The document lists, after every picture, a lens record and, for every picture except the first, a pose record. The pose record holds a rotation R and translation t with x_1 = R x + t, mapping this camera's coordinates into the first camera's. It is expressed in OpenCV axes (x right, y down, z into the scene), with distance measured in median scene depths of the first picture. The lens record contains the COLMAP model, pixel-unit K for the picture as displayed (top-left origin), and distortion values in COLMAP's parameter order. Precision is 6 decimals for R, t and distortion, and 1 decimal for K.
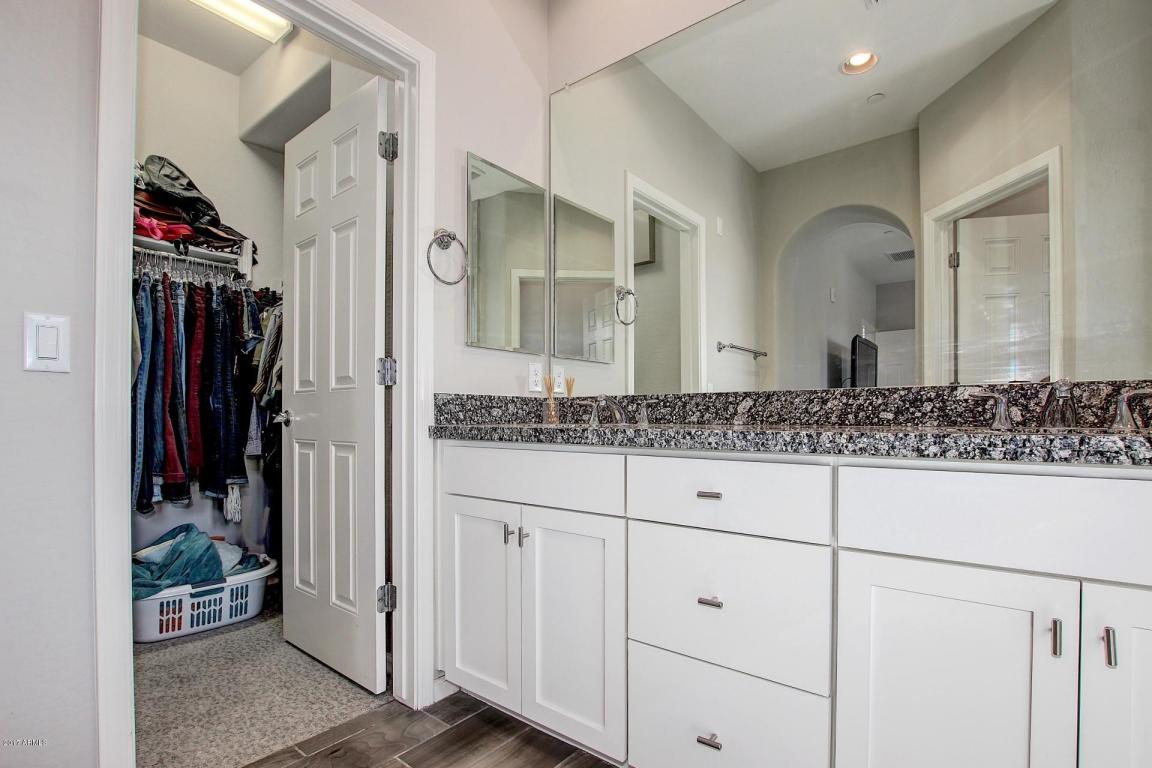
lens RADIAL K [[560.4, 0, 576.0], [0, 560.4, 421.5], [0, 0, 1]] dist [-0.020226, 0.000171]
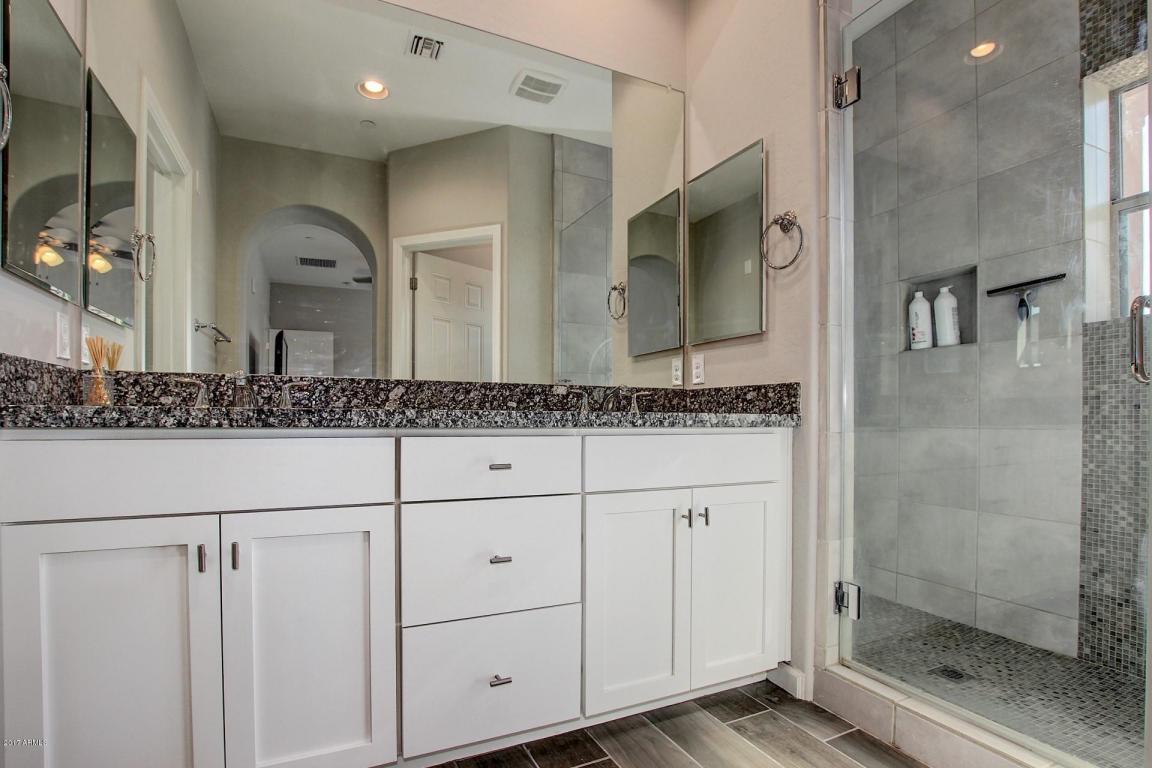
lens RADIAL K [[554.2, 0, 574.0], [0, 554.2, 416.8], [0, 0, 1]] dist [-0.002706, -0.000178]
pose [[0.450349, 0.005328, 0.892837, -0.574491], [0.000682, 0.999980, -0.006311, 0.028686], [-0.892852, 0.003451, 0.450336, 0.278204]]
